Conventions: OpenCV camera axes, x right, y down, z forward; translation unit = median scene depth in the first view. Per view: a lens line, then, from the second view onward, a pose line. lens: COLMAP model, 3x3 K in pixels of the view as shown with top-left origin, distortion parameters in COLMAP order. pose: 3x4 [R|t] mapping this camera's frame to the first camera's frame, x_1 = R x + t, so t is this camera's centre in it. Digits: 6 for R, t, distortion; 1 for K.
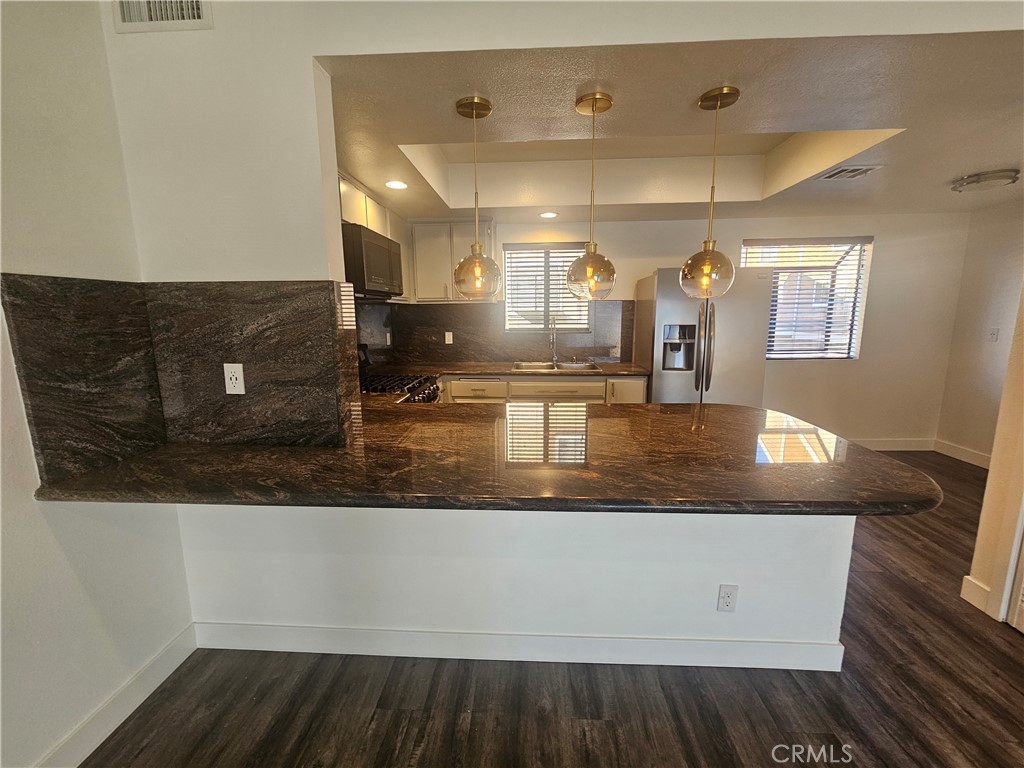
lens RADIAL K [[418.7, 0, 509.8], [0, 418.7, 387.0], [0, 0, 1]] dist [-0.001919, 0.000862]
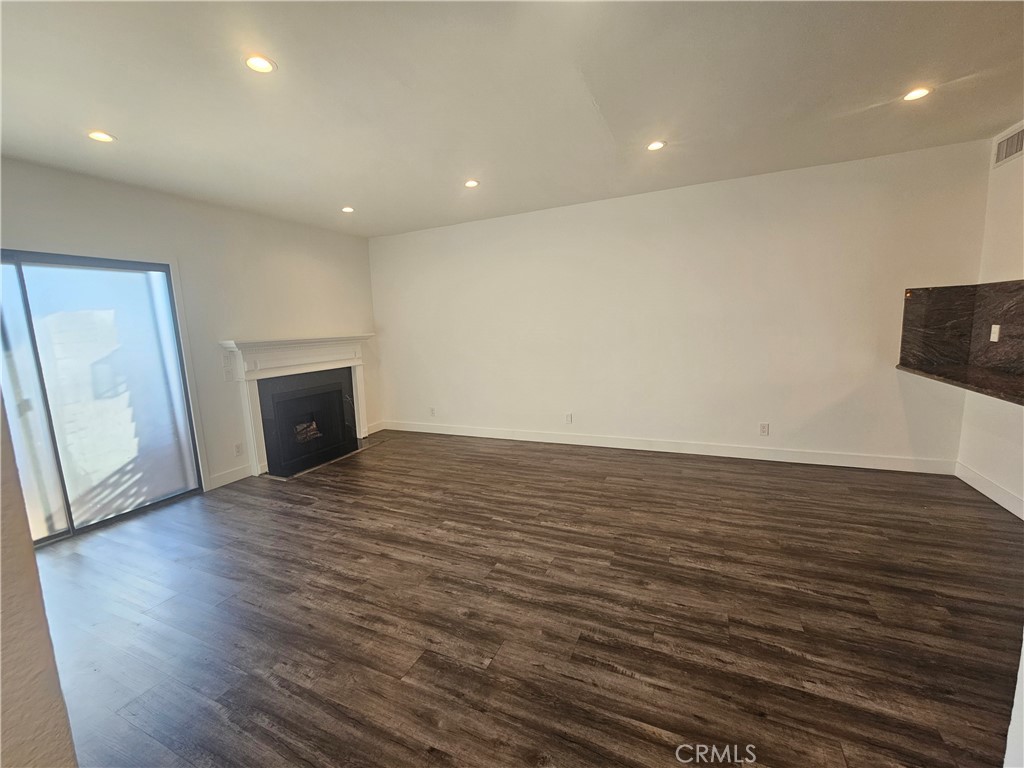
lens RADIAL K [[418.7, 0, 509.8], [0, 418.7, 387.0], [0, 0, 1]] dist [-0.001919, 0.000862]
pose [[-0.362204, 0.163562, -0.917636, 0.886630], [-0.115874, 0.968945, 0.218445, 0.026656], [0.924868, 0.185452, -0.332004, -0.164692]]
